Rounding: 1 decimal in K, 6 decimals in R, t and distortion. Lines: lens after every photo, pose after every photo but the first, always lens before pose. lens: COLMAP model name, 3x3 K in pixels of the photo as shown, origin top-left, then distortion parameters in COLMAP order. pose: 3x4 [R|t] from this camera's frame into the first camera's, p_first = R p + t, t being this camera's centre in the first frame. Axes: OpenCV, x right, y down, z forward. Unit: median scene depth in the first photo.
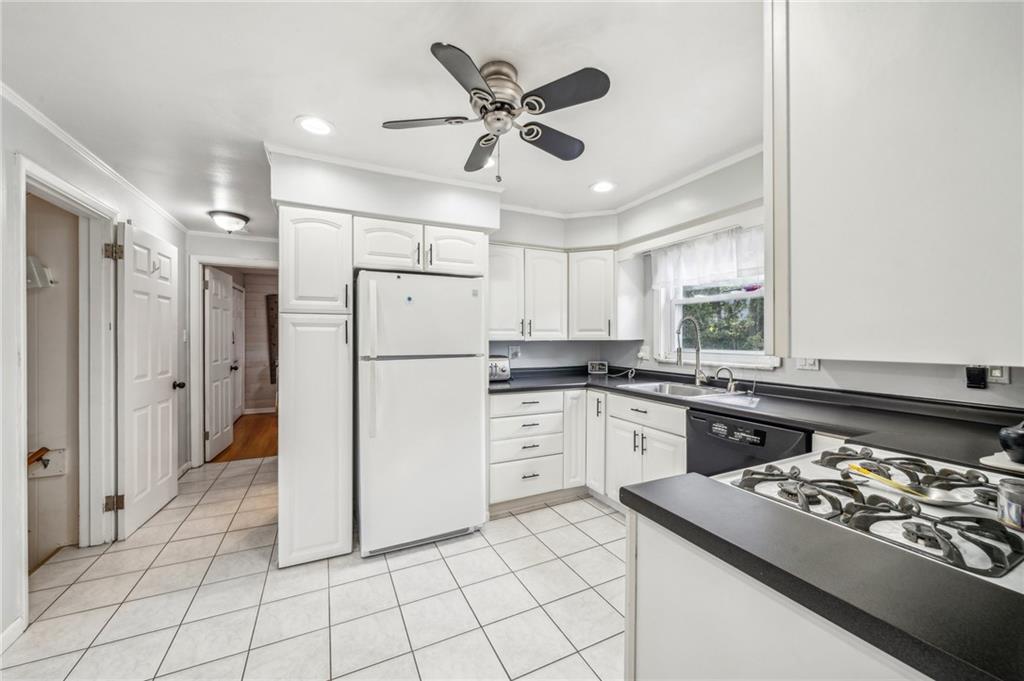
lens RADIAL K [[384.4, 0, 515.9], [0, 384.4, 337.7], [0, 0, 1]] dist [0.001375, -0.000006]
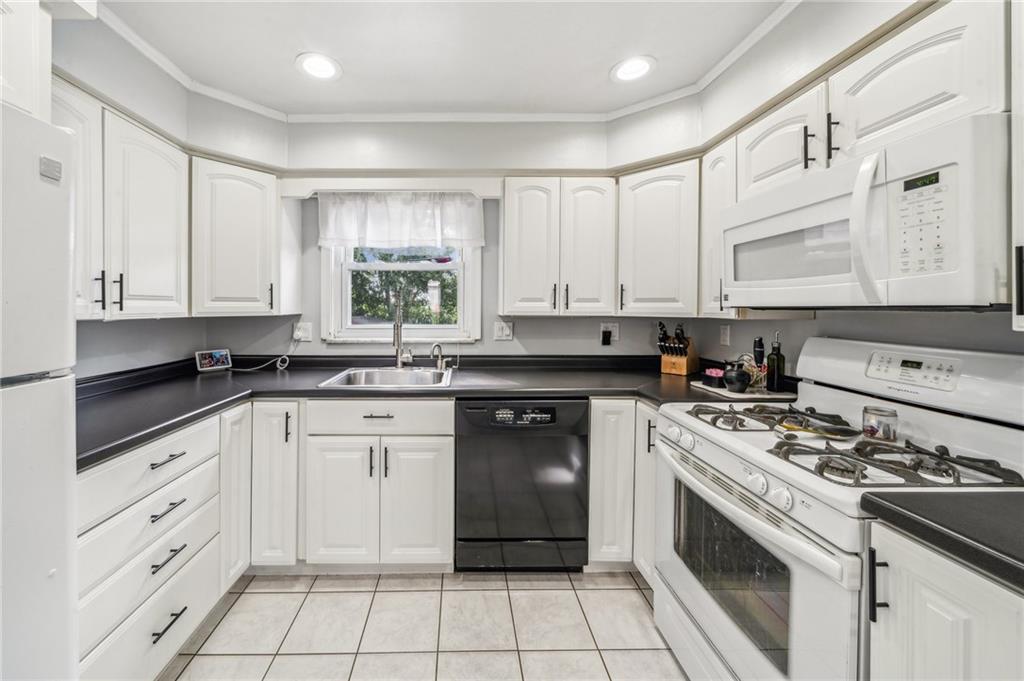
lens RADIAL K [[374.7, 0, 469.6], [0, 374.7, 310.1], [0, 0, 1]] dist [-0.001433, 0.000185]
pose [[0.443336, -0.004126, 0.896346, -0.187105], [0.002669, 0.999991, 0.003283, -0.004246], [-0.896351, 0.000937, 0.443343, 0.475385]]
